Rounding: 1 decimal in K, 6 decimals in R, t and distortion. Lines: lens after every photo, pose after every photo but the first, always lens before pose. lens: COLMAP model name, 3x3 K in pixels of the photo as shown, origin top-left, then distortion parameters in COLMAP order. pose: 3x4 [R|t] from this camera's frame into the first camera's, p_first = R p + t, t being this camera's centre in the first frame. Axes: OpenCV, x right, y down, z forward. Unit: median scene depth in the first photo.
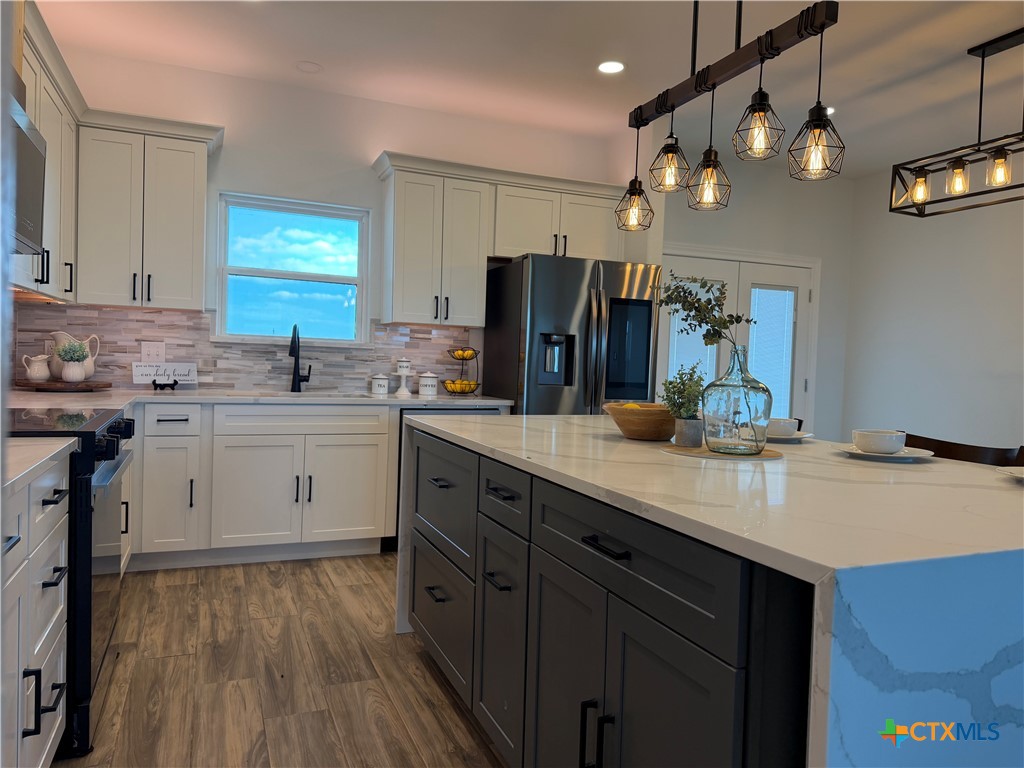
lens RADIAL K [[725.5, 0, 513.0], [0, 725.5, 379.5], [0, 0, 1]] dist [0.057612, -0.067563]
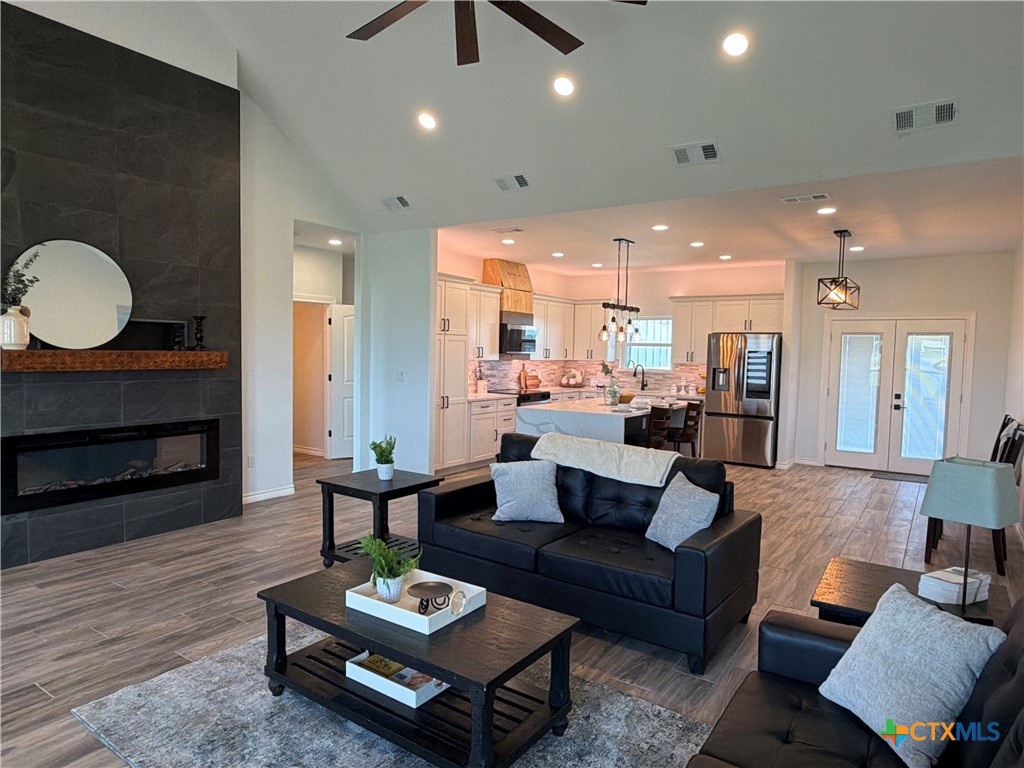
lens RADIAL K [[637.5, 0, 503.2], [0, 637.5, 398.0], [0, 0, 1]] dist [-0.021418, 0.017118]
pose [[0.537129, 0.039009, -0.842597, 1.968390], [-0.023688, 0.999234, 0.031160, -0.021203], [0.843167, 0.003222, 0.537642, -0.934626]]
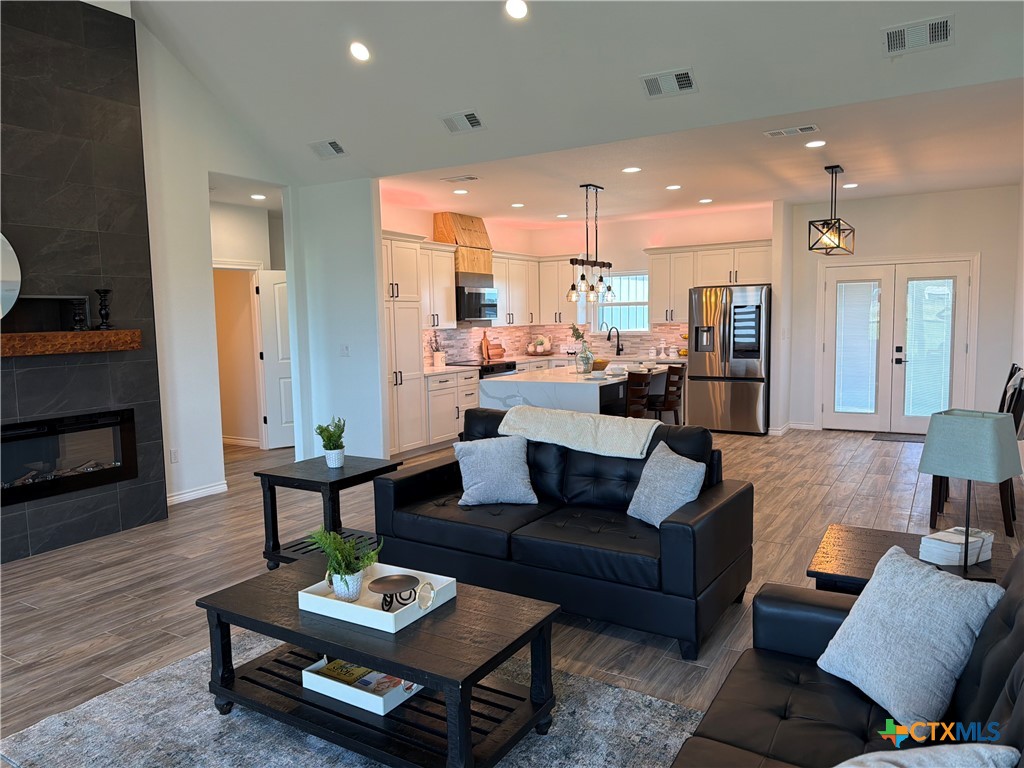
lens RADIAL K [[725.5, 0, 505.1], [0, 725.5, 395.0], [0, 0, 1]] dist [0.057612, -0.067563]
pose [[0.587147, 0.040077, -0.808488, 1.998036], [0.018873, 0.997824, 0.063169, -0.015049], [0.809261, -0.052348, 0.585113, -0.959601]]
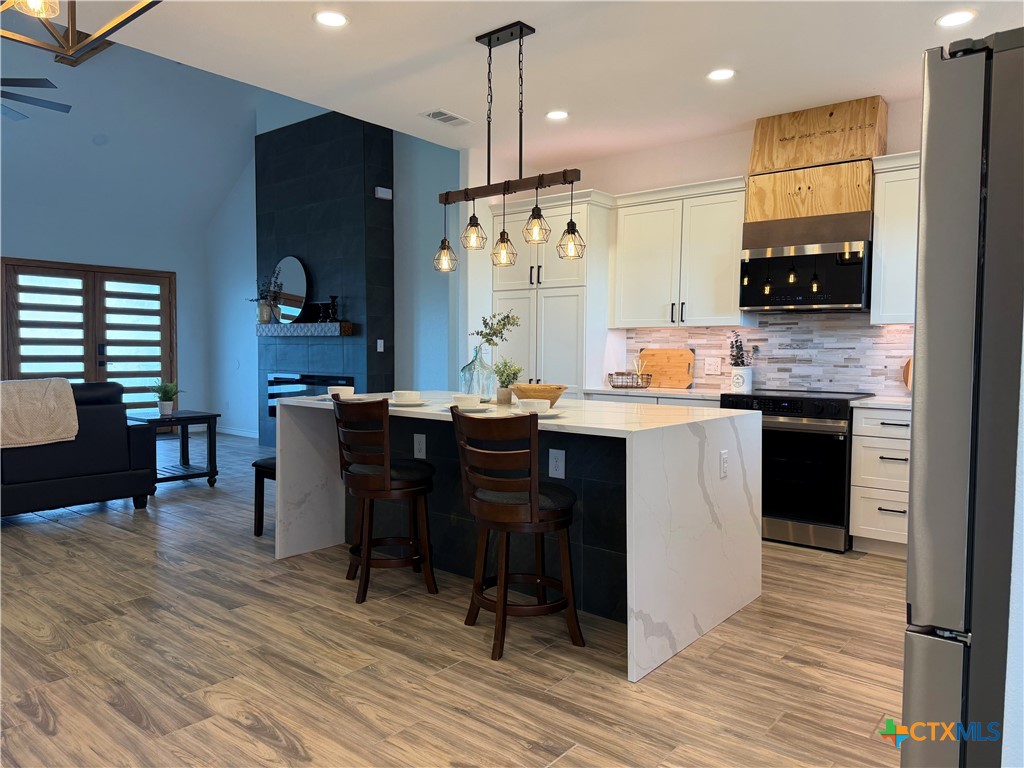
lens RADIAL K [[725.5, 0, 505.2], [0, 725.5, 386.1], [0, 0, 1]] dist [0.057612, -0.067563]
pose [[-0.887329, -0.018834, -0.460752, 0.745900], [-0.052695, 0.996762, 0.060737, -0.037813], [0.458117, 0.078173, -0.885448, 1.821348]]
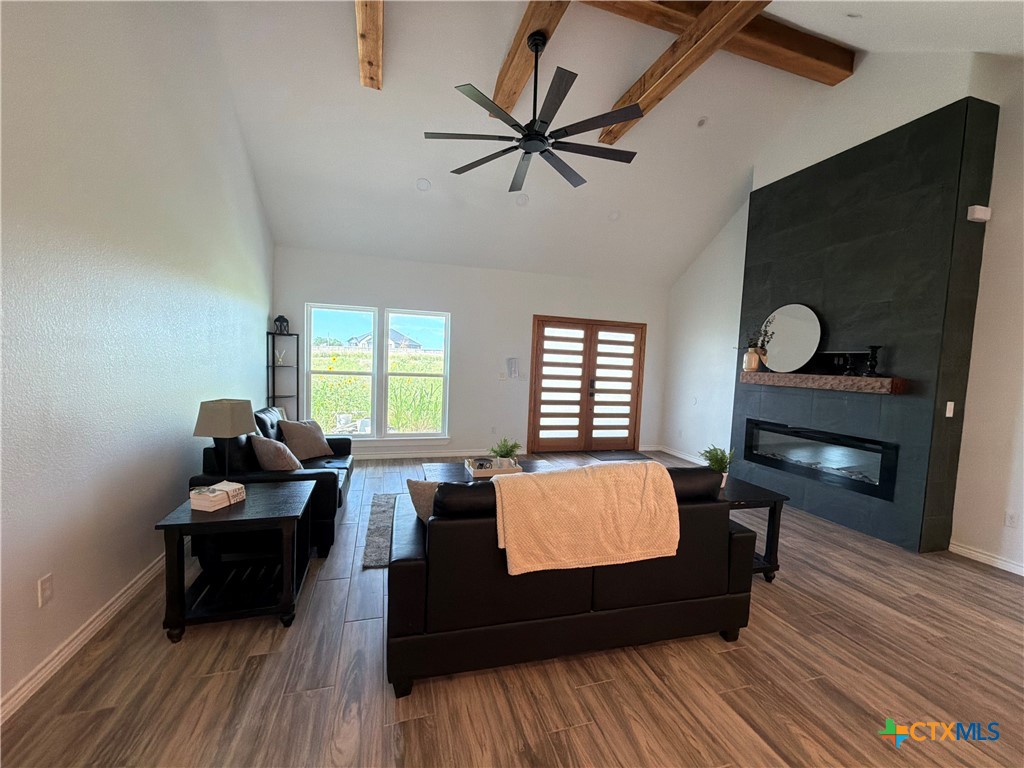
lens RADIAL K [[412.4, 0, 510.7], [0, 412.4, 387.1], [0, 0, 1]] dist [-0.000092, -0.000007]
pose [[-0.991853, -0.085164, 0.094731, 1.063050], [-0.076137, 0.992549, 0.095134, -0.078397], [-0.102127, 0.087146, -0.990947, 0.601001]]
